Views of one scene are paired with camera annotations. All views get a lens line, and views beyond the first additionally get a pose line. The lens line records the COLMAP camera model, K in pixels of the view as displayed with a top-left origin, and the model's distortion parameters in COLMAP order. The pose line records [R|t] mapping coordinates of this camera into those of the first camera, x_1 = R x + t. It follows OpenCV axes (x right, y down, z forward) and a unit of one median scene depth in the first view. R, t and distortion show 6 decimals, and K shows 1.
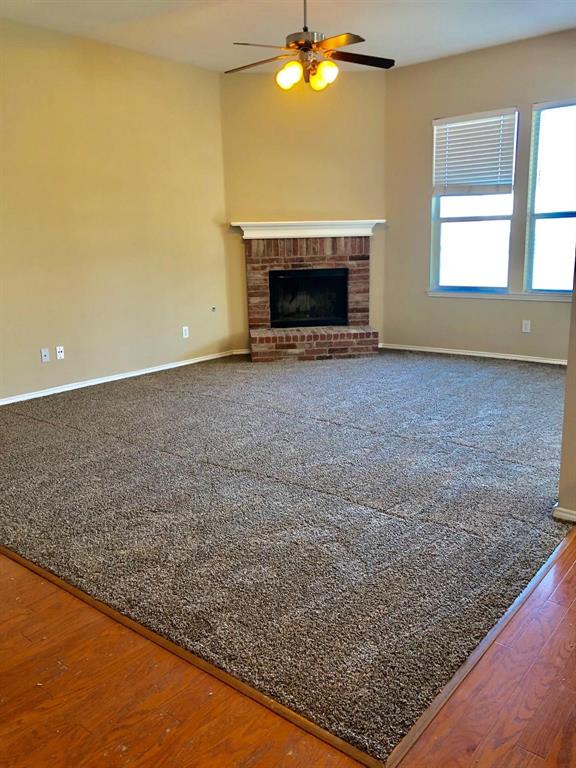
lens RADIAL K [[632.7, 0, 285.8], [0, 632.7, 386.3], [0, 0, 1]] dist [0.026059, -0.022085]
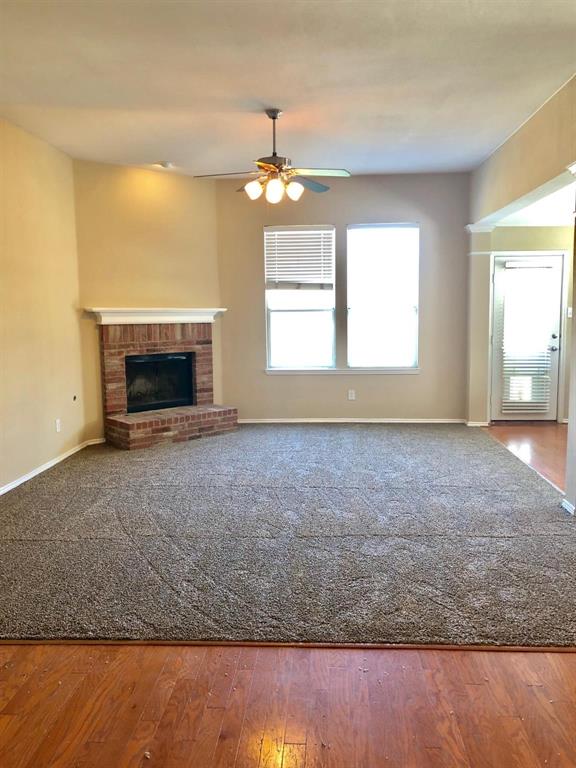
lens RADIAL K [[632.7, 0, 289.6], [0, 632.7, 386.1], [0, 0, 1]] dist [0.026059, -0.022085]
pose [[0.801070, -0.055092, 0.596030, -0.416449], [0.125692, 0.989036, -0.077514, -0.027556], [-0.585225, 0.137011, 0.799212, 0.067383]]
